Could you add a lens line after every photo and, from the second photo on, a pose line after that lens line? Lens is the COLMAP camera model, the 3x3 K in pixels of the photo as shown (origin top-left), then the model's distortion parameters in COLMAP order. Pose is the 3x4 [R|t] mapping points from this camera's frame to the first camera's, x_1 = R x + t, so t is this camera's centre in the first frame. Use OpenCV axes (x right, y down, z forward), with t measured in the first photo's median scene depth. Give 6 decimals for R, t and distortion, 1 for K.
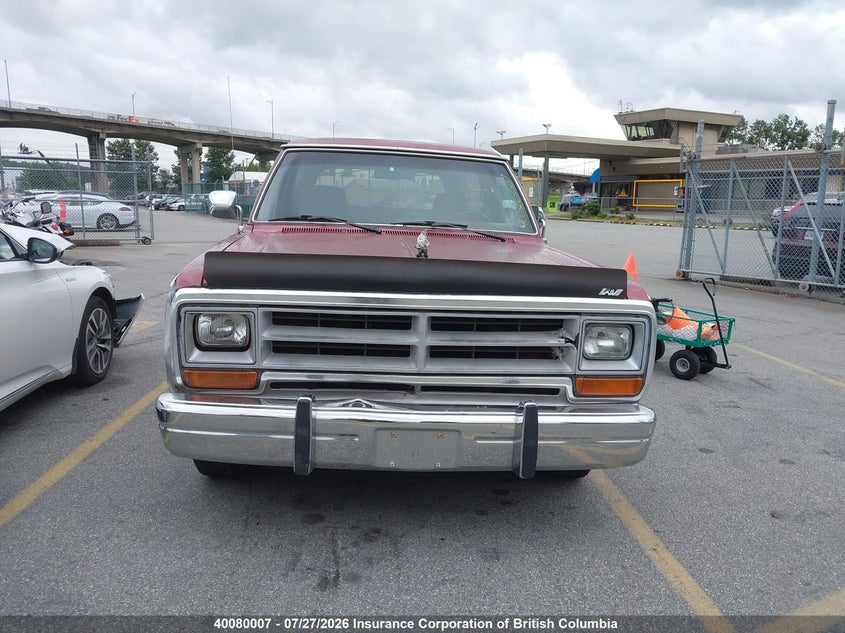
lens RADIAL K [[672.5, 0, 422.5], [0, 672.5, 316.5], [0, 0, 1]] dist [0.024171, -0.024115]
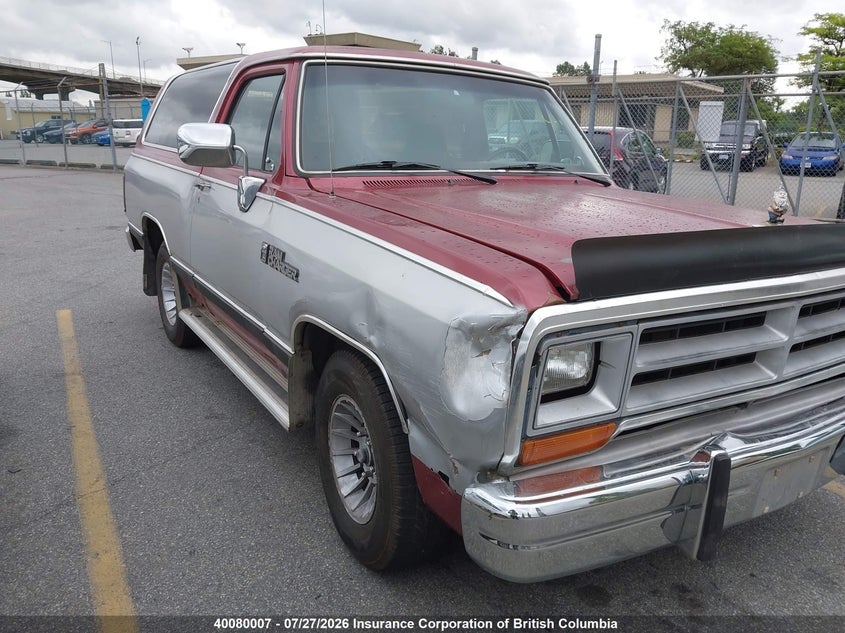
lens RADIAL K [[672.5, 0, 422.5], [0, 672.5, 316.5], [0, 0, 1]] dist [0.024171, -0.024115]
pose [[0.891853, -0.123452, 0.435154, -0.422814], [0.077352, 0.989489, 0.122184, -0.067914], [-0.445663, -0.075310, 0.892027, 0.325379]]
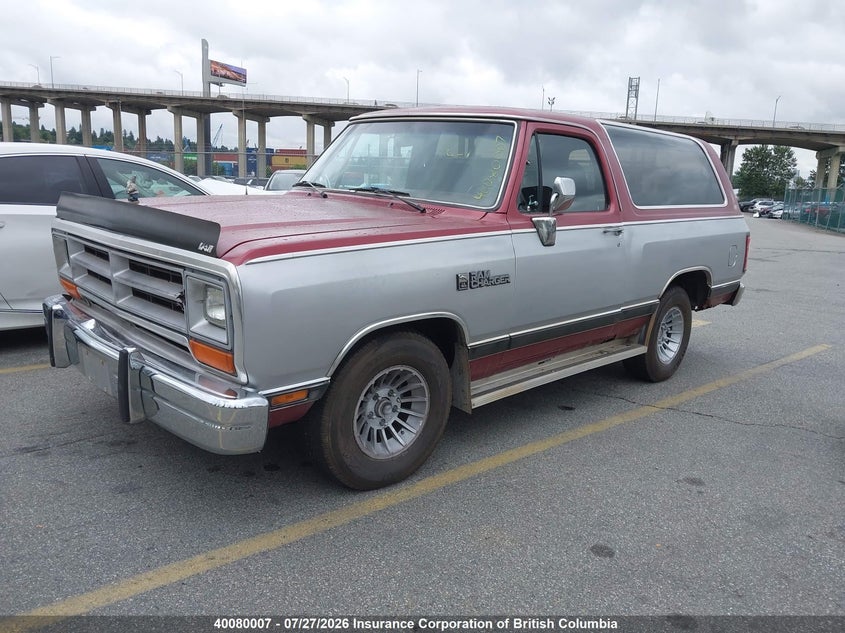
lens RADIAL K [[672.5, 0, 422.5], [0, 672.5, 316.5], [0, 0, 1]] dist [0.024171, -0.024115]
pose [[0.627370, 0.153844, -0.763373, 0.738587], [-0.163484, 0.984465, 0.064043, -0.032476], [0.761367, 0.084621, 0.642775, 0.423967]]
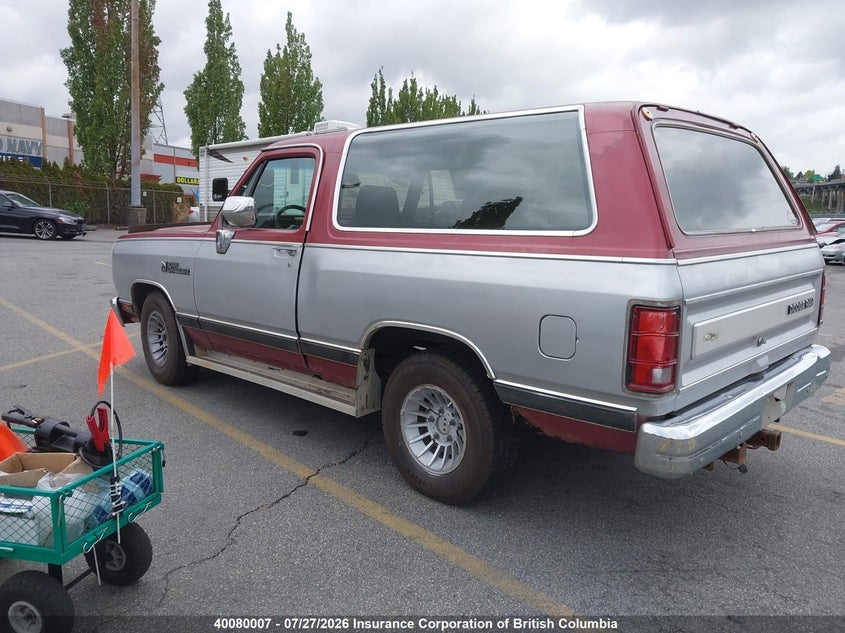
lens RADIAL K [[673.3, 0, 411.3], [0, 673.3, 321.5], [0, 0, 1]] dist [0.003851, -0.000802]
pose [[-0.778698, 0.060337, -0.624491, 0.598550], [-0.149247, 0.948978, 0.277789, -0.314351], [0.609389, 0.309517, -0.729962, 1.999560]]
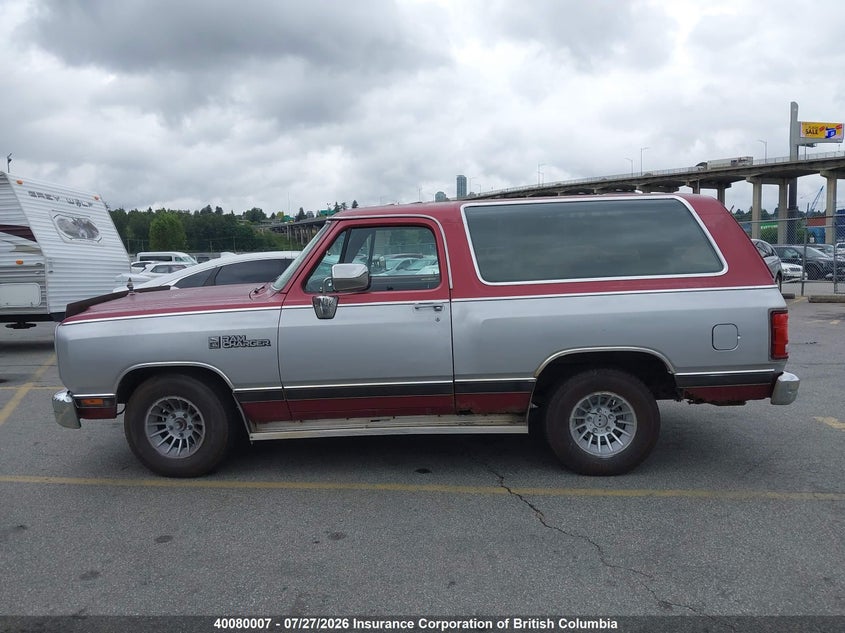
lens RADIAL K [[673.3, 0, 411.3], [0, 673.3, 321.5], [0, 0, 1]] dist [0.003851, -0.000802]
pose [[-0.163096, 0.083240, -0.983092, 1.161609], [-0.150097, 0.982742, 0.108112, -0.215468], [0.975126, 0.165192, -0.147788, 1.346019]]
